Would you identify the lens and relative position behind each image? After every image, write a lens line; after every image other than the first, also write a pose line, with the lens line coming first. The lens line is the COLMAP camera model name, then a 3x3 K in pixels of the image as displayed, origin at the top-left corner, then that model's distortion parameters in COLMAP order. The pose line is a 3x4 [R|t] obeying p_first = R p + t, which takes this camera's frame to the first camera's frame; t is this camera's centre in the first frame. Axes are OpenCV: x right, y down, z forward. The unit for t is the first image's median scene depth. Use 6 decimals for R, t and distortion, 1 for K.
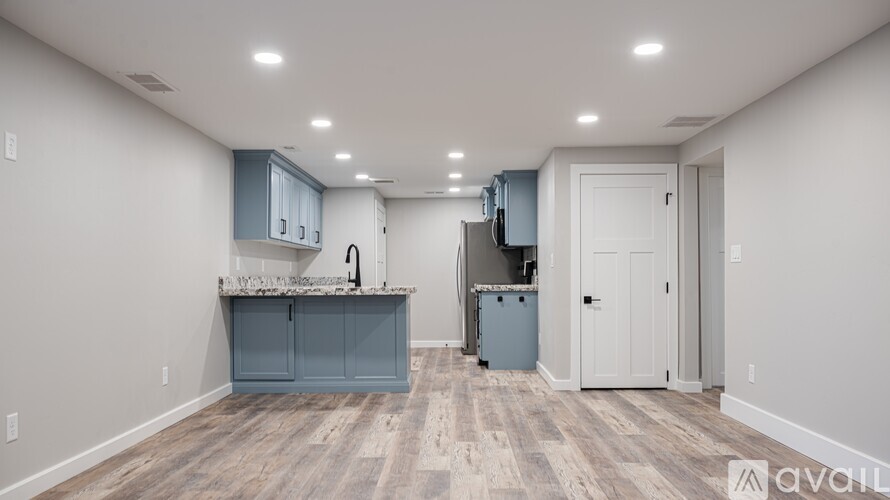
lens RADIAL K [[758.1, 0, 445.0], [0, 758.1, 250.0], [0, 0, 1]] dist [0.001185, 0.000756]
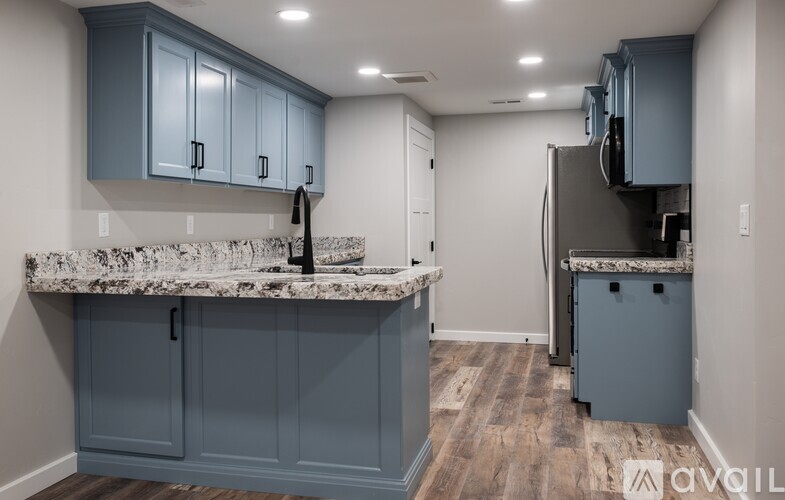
lens RADIAL K [[660.4, 0, 391.6], [0, 660.4, 221.4], [0, 0, 1]] dist [-0.004962, 0.000065]
pose [[0.968431, 0.001942, -0.249275, 0.037000], [0.009800, 0.998900, 0.045855, -0.003273], [0.249090, -0.046850, 0.967347, 0.521342]]
